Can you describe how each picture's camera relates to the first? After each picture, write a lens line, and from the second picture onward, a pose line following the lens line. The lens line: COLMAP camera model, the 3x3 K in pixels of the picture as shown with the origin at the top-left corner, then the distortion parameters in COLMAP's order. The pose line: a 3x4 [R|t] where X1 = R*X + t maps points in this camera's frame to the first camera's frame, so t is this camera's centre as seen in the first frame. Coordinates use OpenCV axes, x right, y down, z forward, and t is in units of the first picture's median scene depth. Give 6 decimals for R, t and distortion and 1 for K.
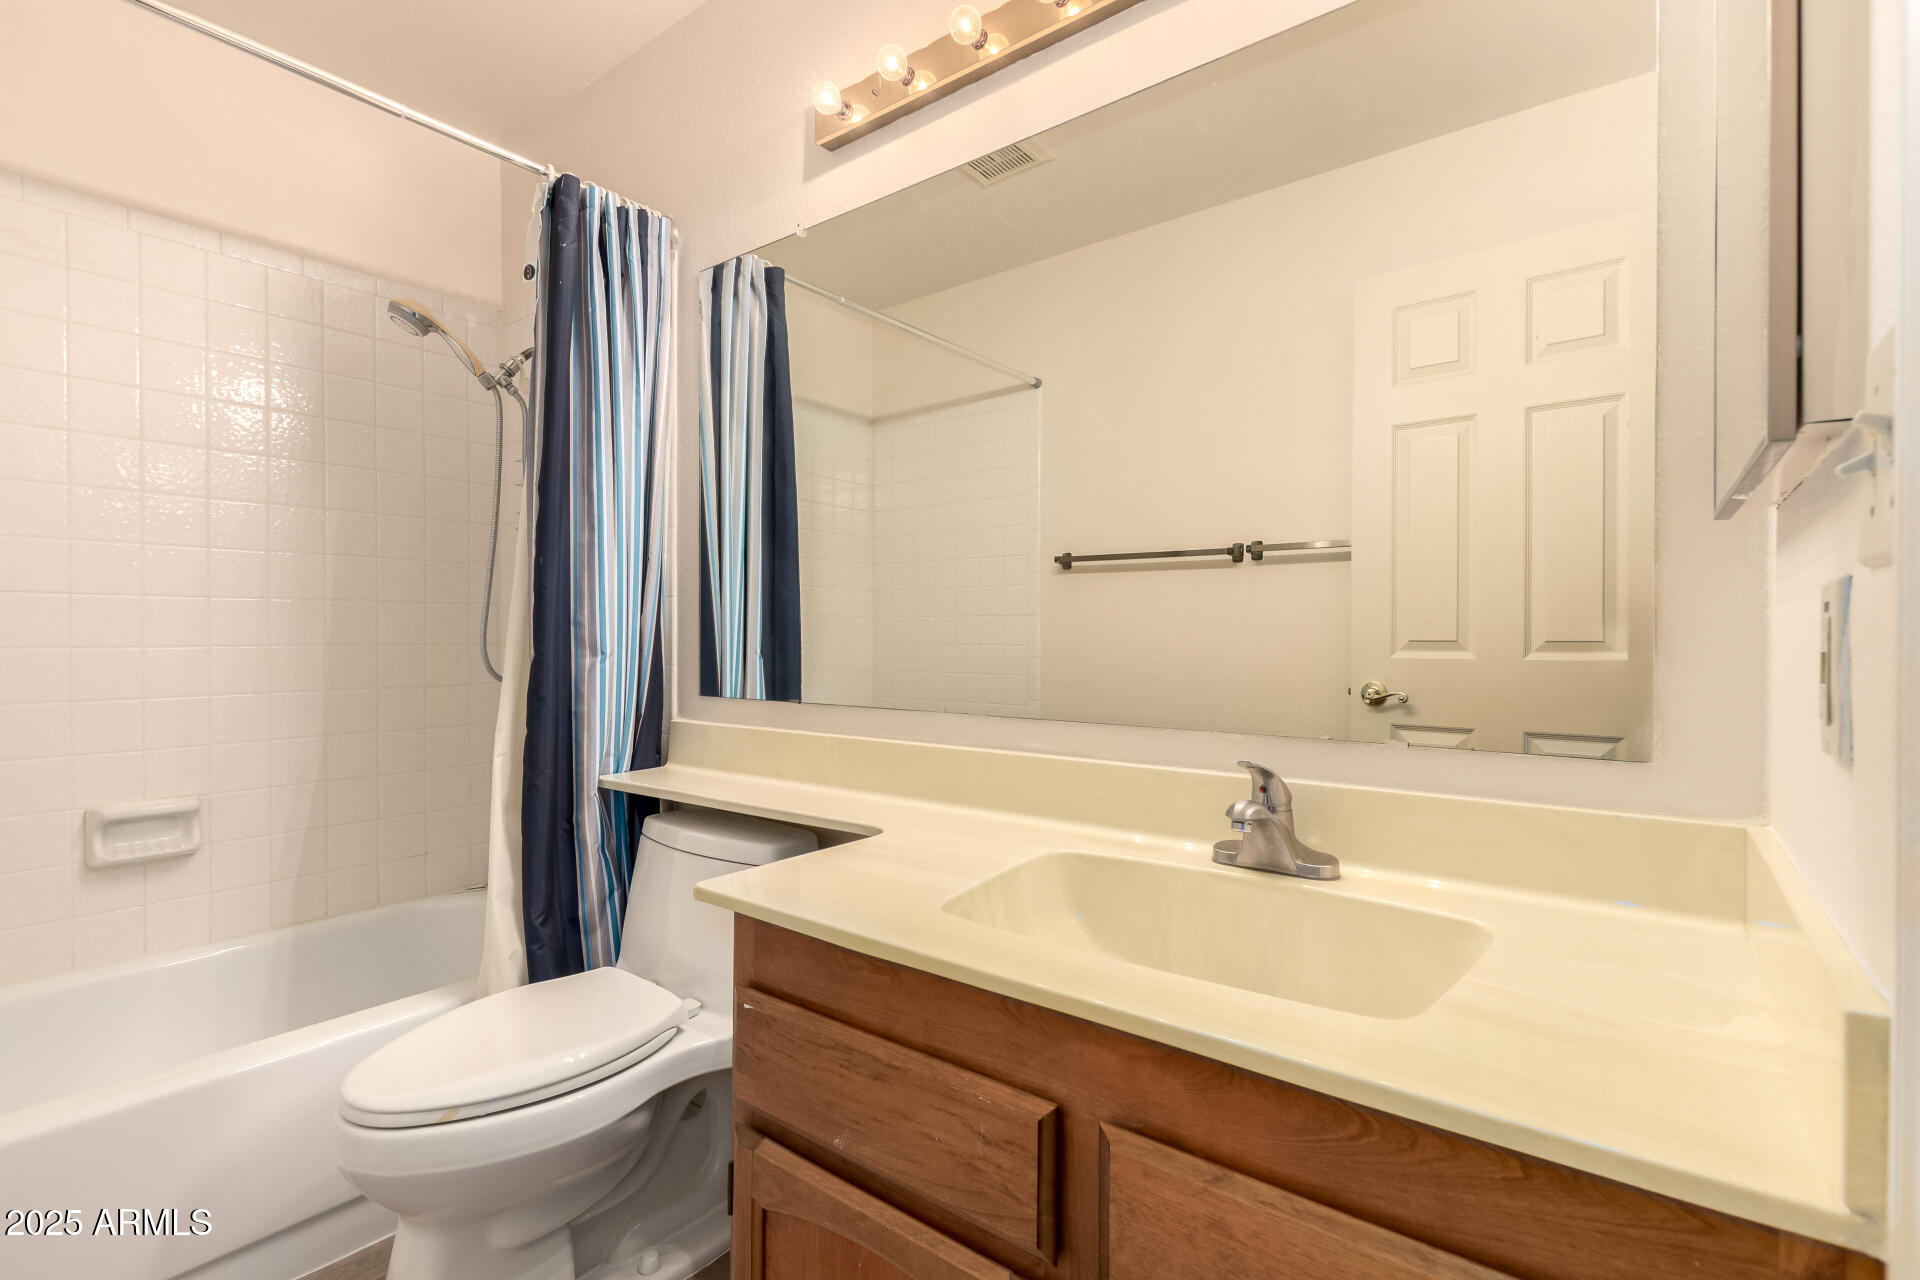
lens RADIAL K [[877.6, 0, 951.8], [0, 877.6, 642.4], [0, 0, 1]] dist [0.003159, -0.001362]
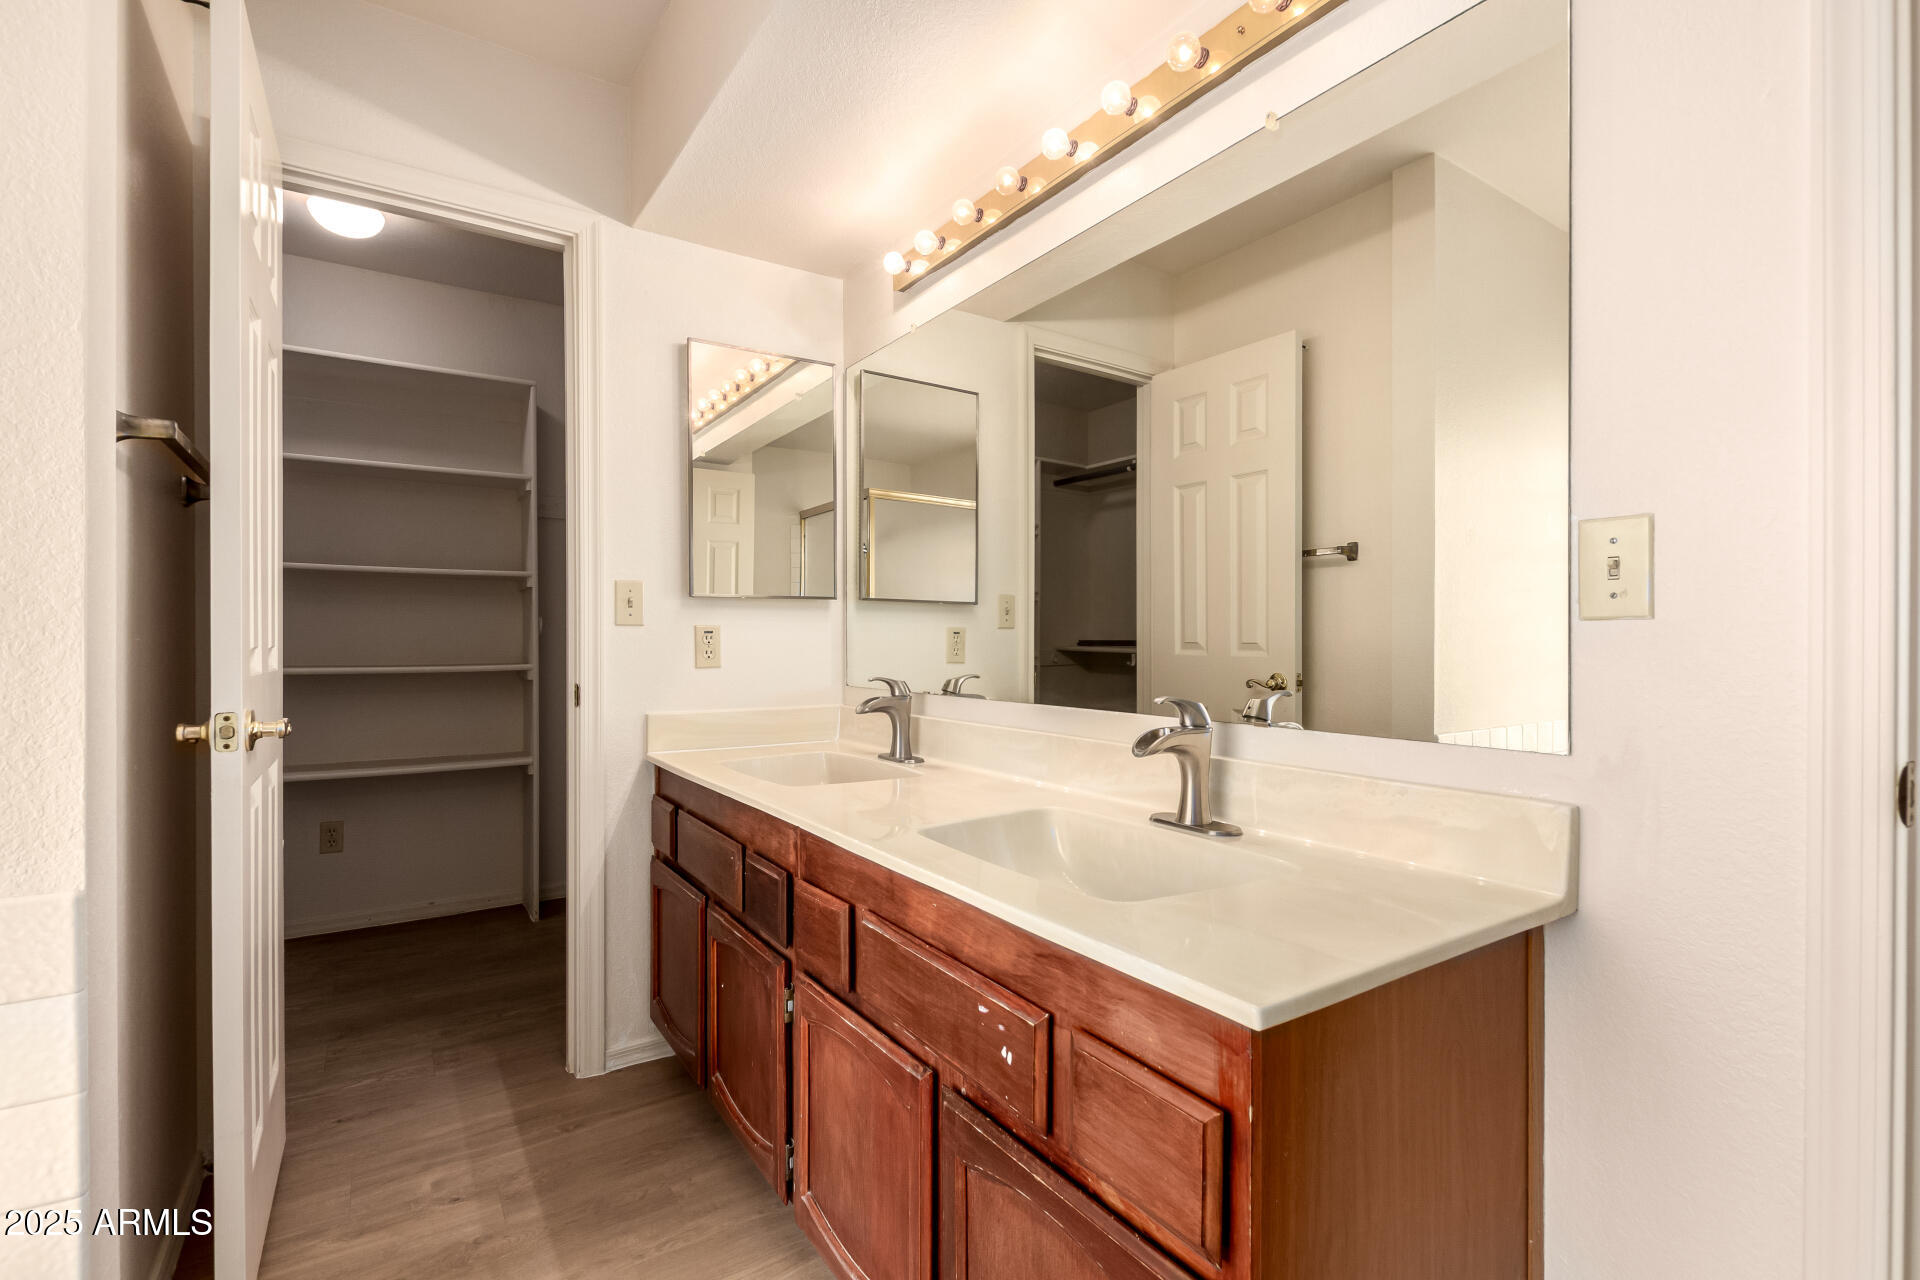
lens RADIAL K [[877.6, 0, 967.0], [0, 877.6, 639.6], [0, 0, 1]] dist [0.003159, -0.001362]
pose [[0.948993, 0.000287, -0.315296, 0.103694], [0.000384, 0.999998, 0.002066, 0.001394], [0.315296, -0.002081, 0.948991, -0.083349]]
